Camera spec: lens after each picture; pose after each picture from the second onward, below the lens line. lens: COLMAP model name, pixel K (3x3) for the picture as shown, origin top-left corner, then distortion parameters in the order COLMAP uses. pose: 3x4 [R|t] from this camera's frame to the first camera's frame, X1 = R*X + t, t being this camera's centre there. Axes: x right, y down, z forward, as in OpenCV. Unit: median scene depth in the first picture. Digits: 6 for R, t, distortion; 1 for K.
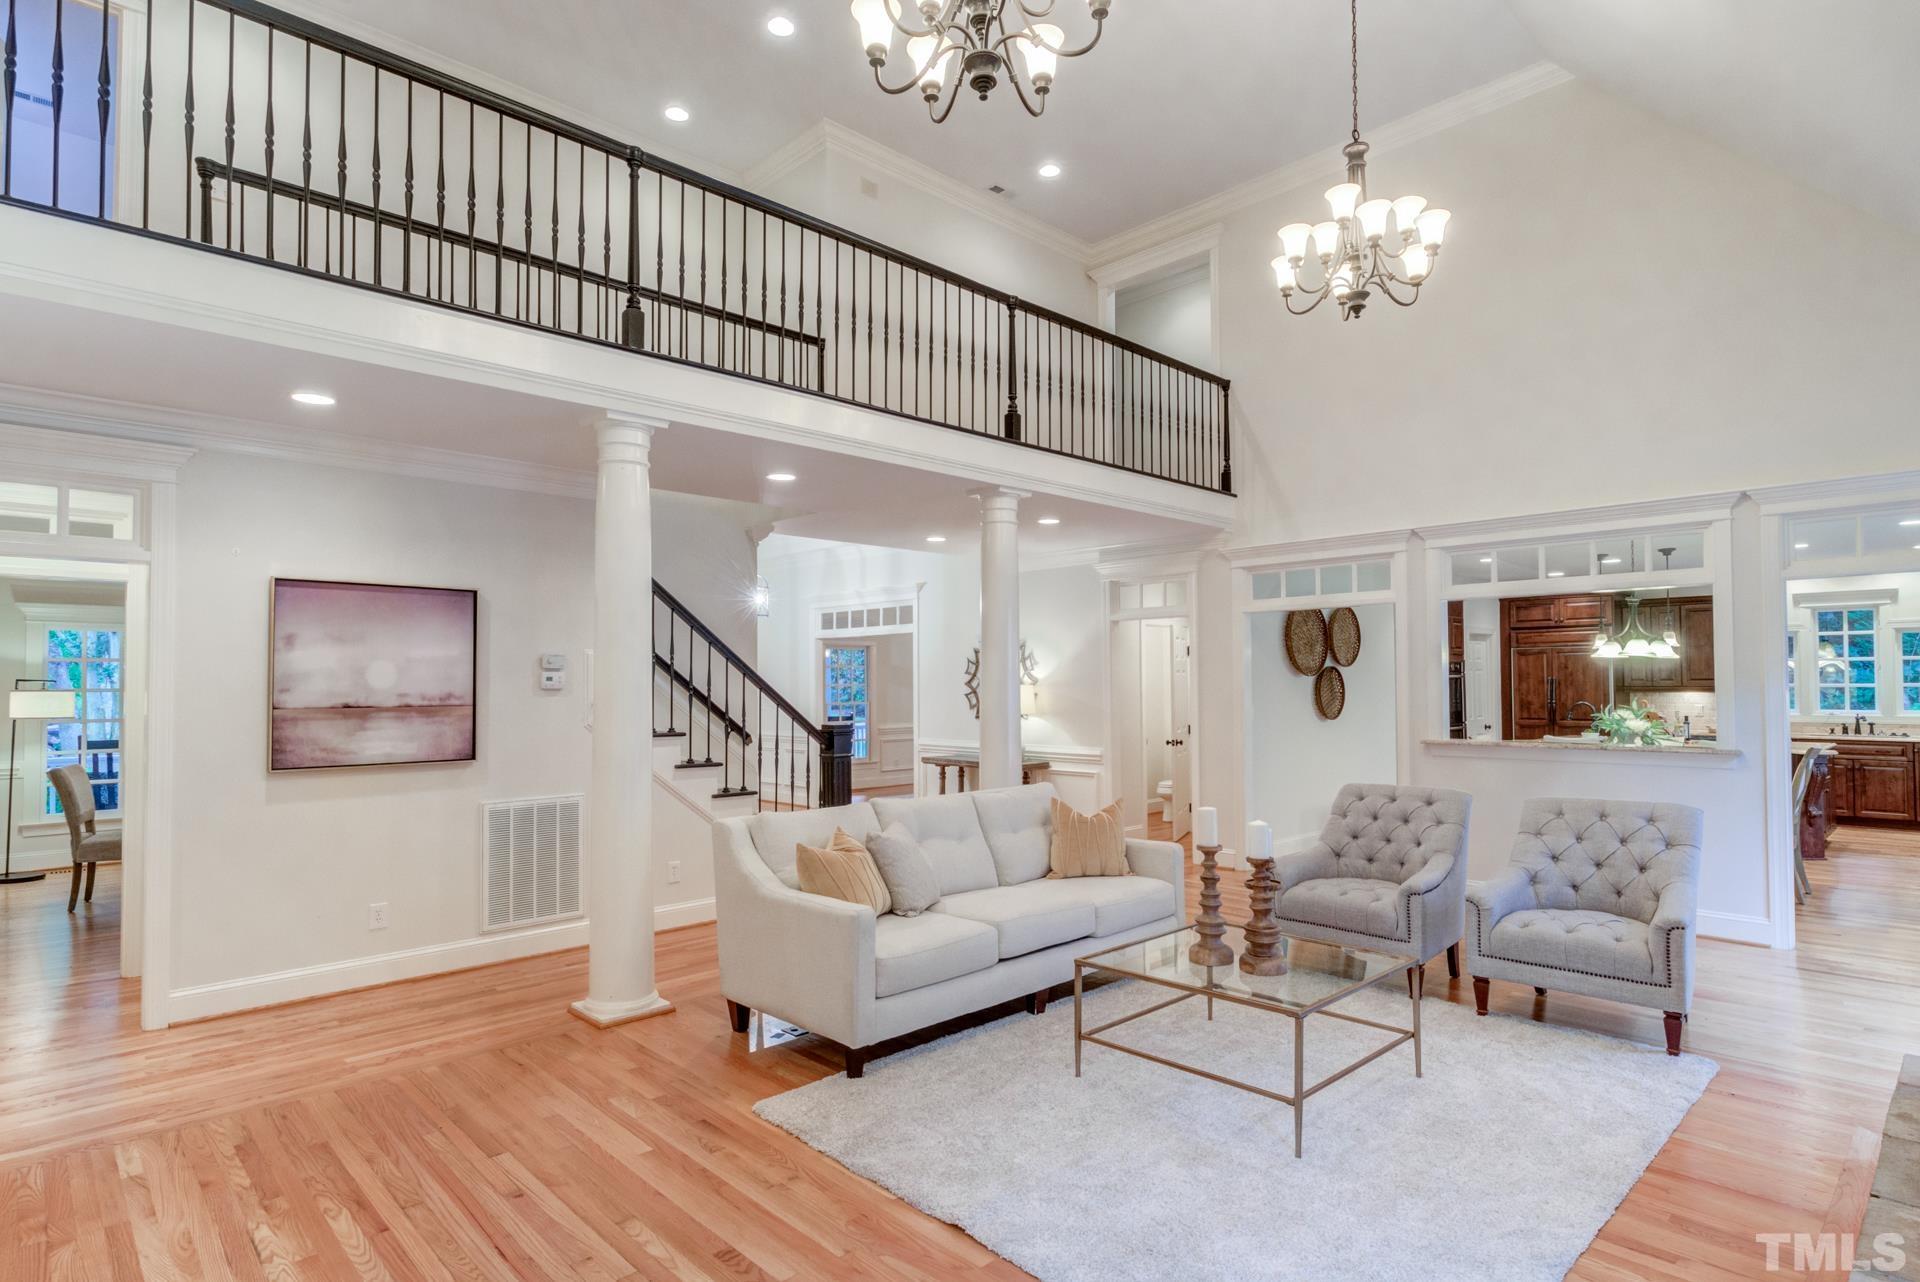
lens RADIAL K [[1014.3, 0, 970.2], [0, 1014.3, 649.9], [0, 0, 1]] dist [-0.000745, 0.000458]
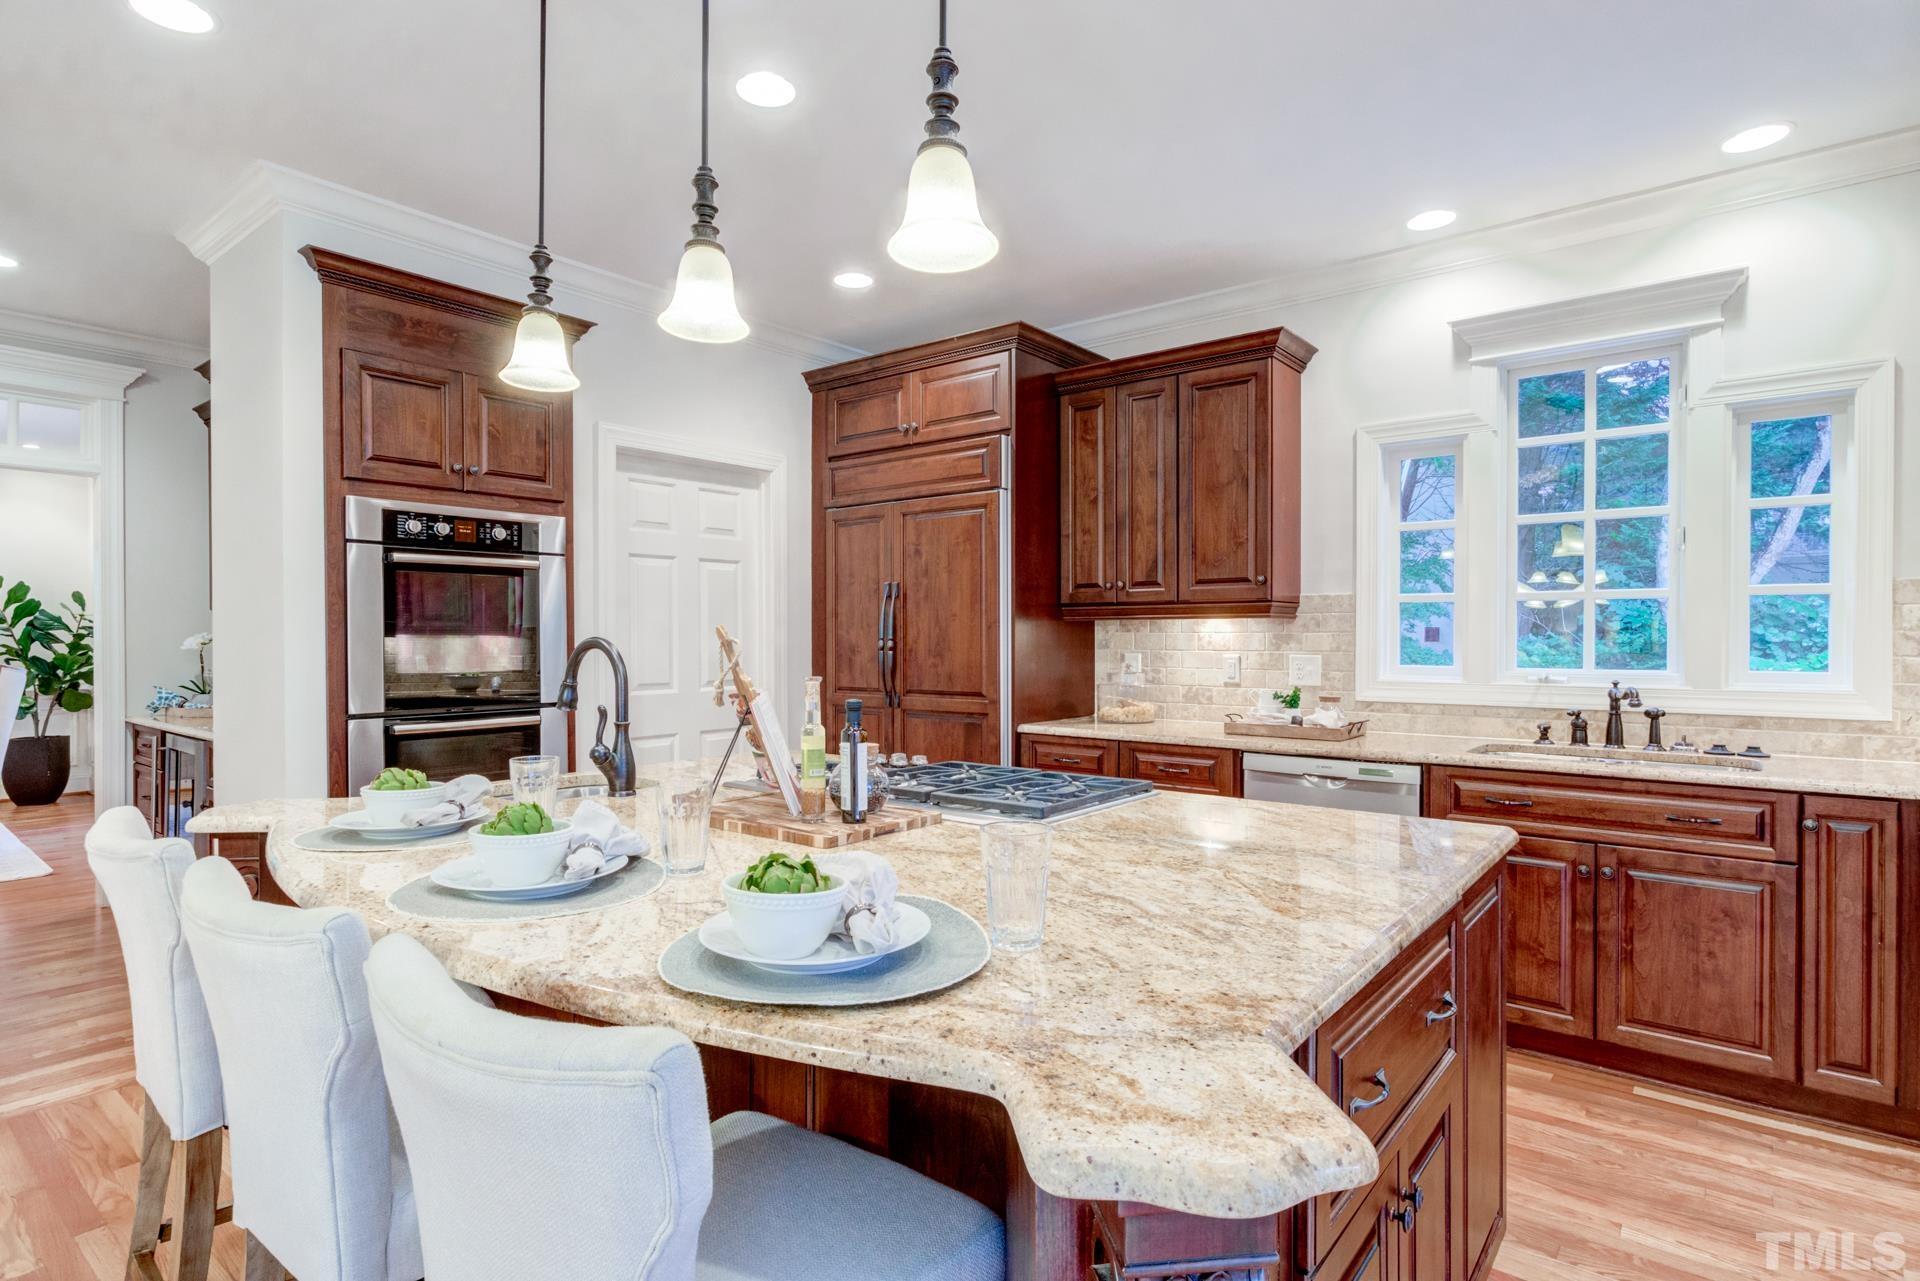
lens RADIAL K [[977.4, 0, 984.2], [0, 977.4, 649.6], [0, 0, 1]] dist [0.001199, 0.000788]
pose [[0.988484, 0.003721, 0.151277, 0.647234], [-0.010402, 0.999004, 0.043398, 0.042744], [-0.150965, -0.044471, 0.987538, 0.743902]]
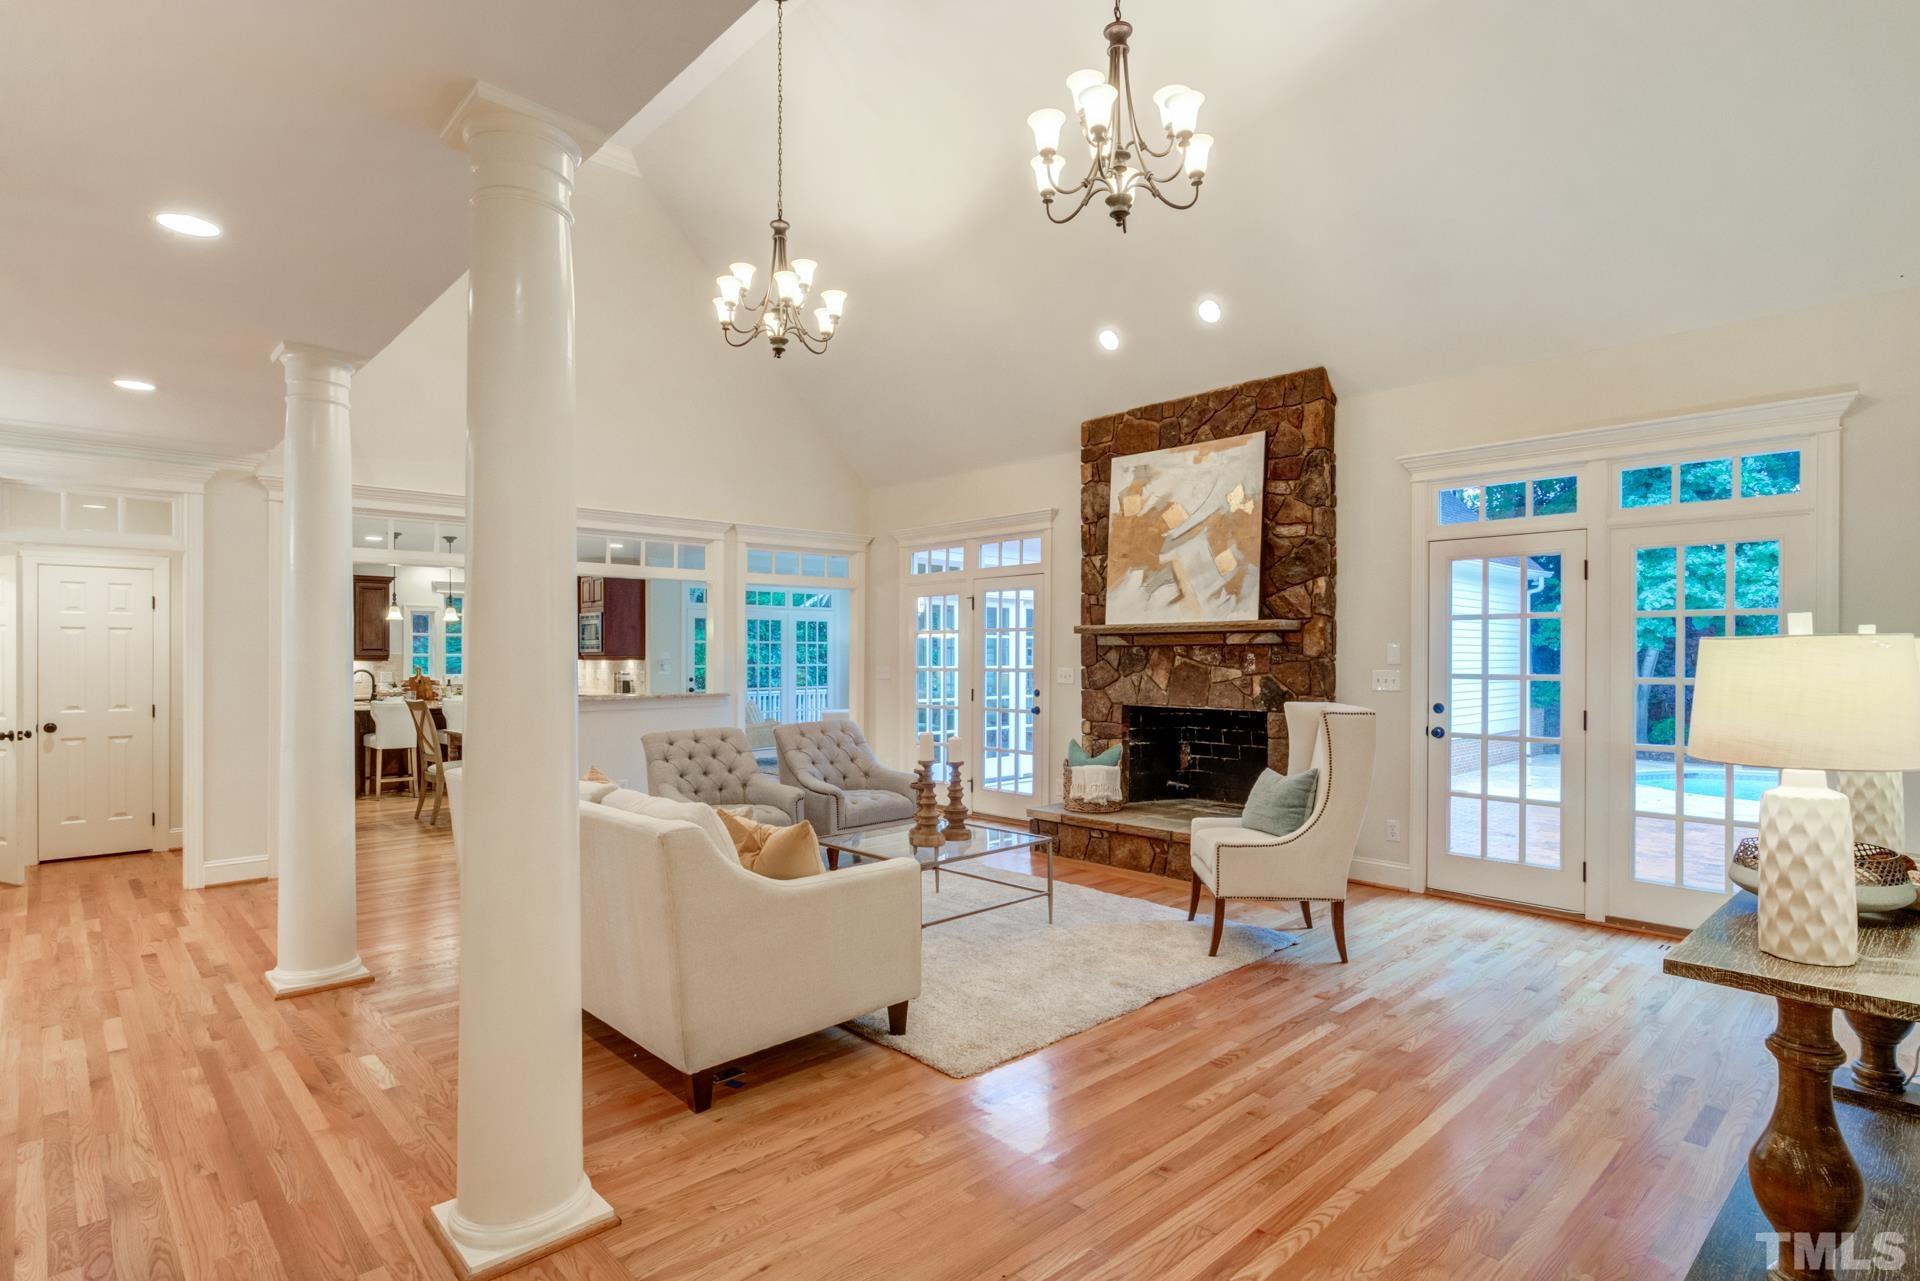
lens RADIAL K [[977.4, 0, 984.2], [0, 977.4, 649.6], [0, 0, 1]] dist [0.001199, 0.000788]
pose [[-0.008880, 0.009987, 0.999911, -0.412132], [-0.030384, 0.999486, -0.010252, 0.021034], [-0.999499, -0.030472, -0.008572, 0.361226]]
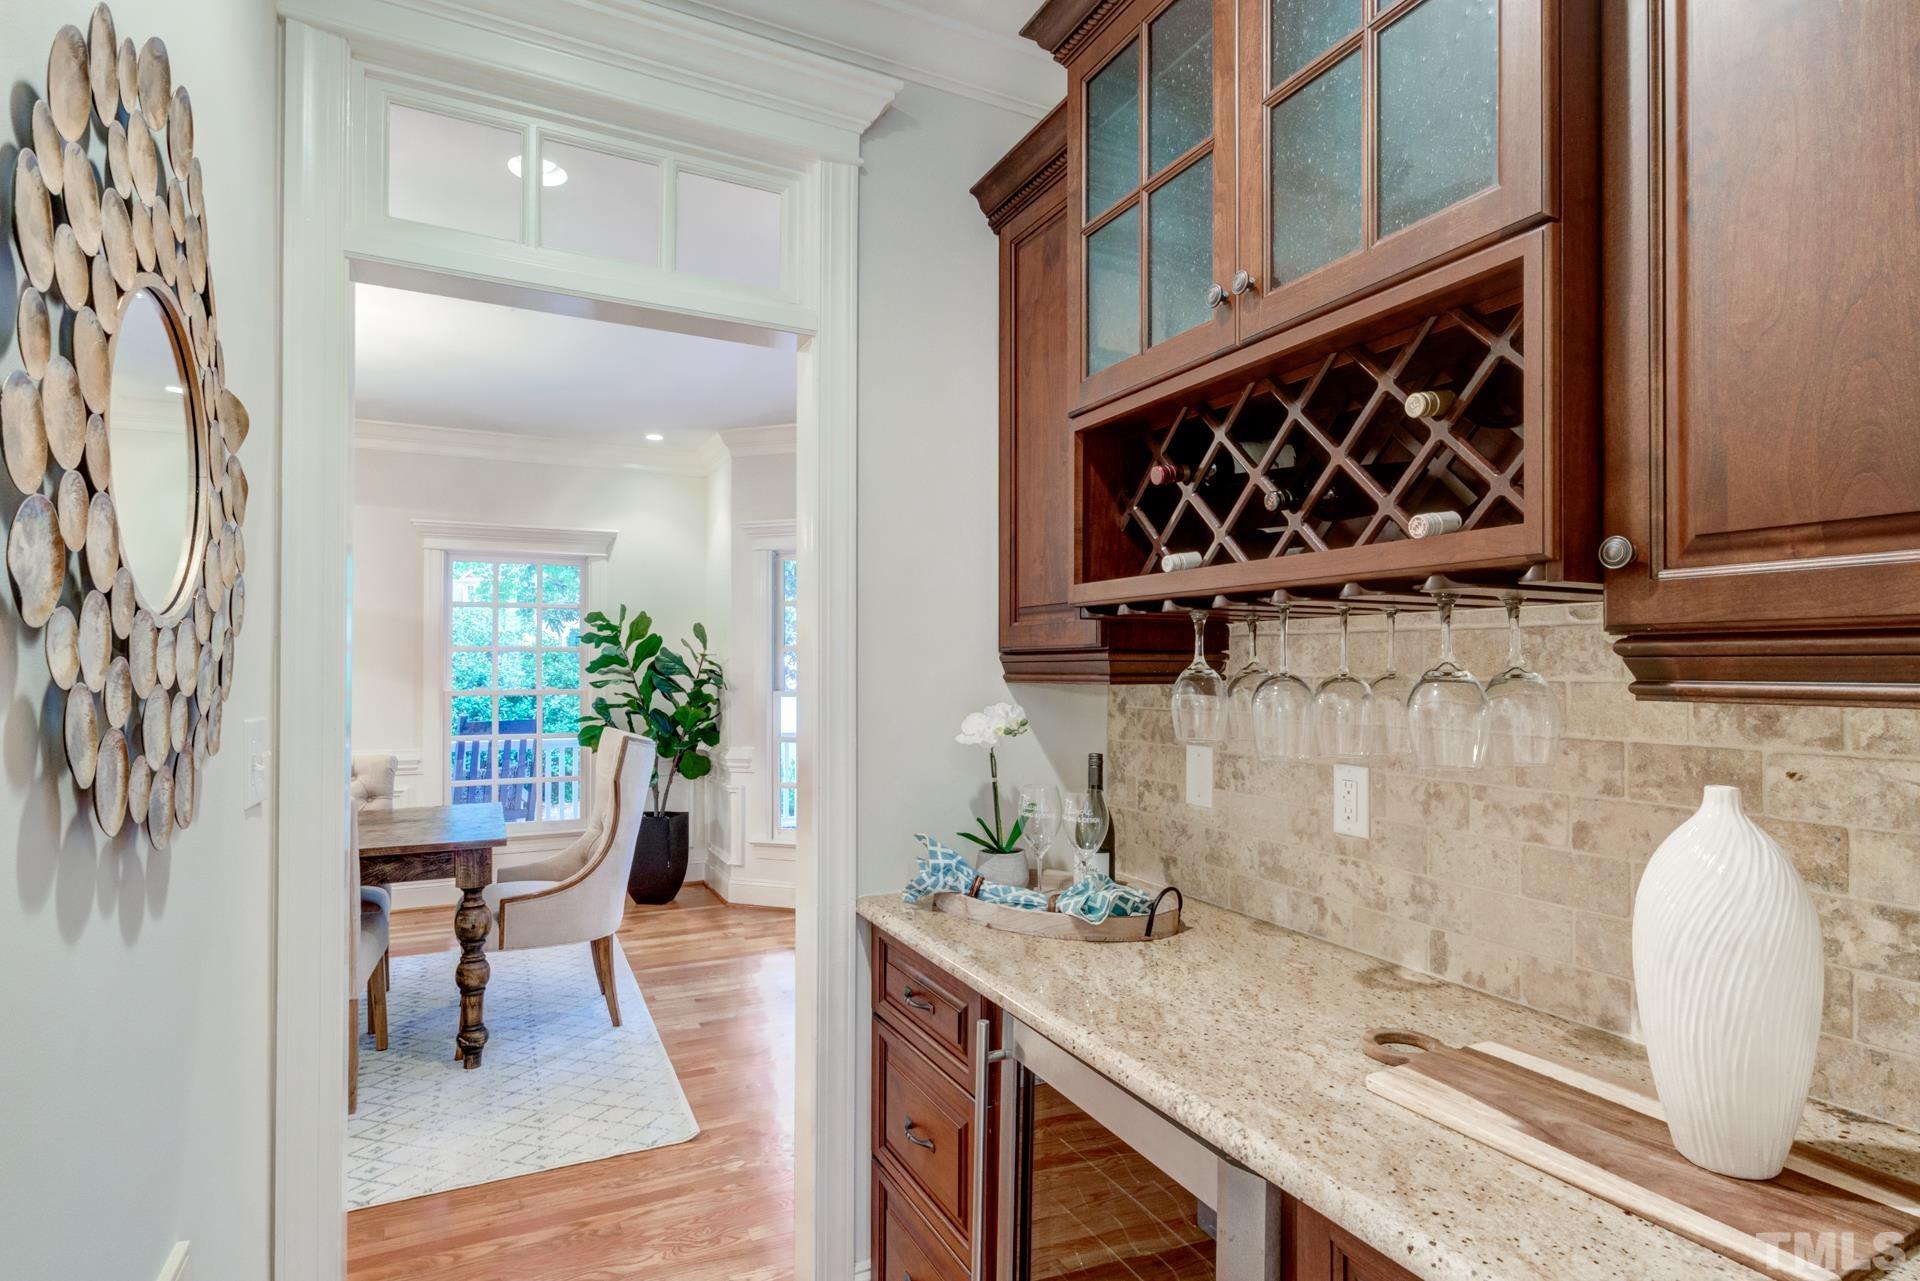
lens RADIAL K [[977.4, 0, 984.2], [0, 977.4, 649.6], [0, 0, 1]] dist [0.001199, 0.000788]
pose [[0.962321, 0.001167, -0.271912, 0.395728], [0.002794, 0.999896, 0.014178, 0.045499], [0.271901, -0.014403, 0.962218, 1.078721]]
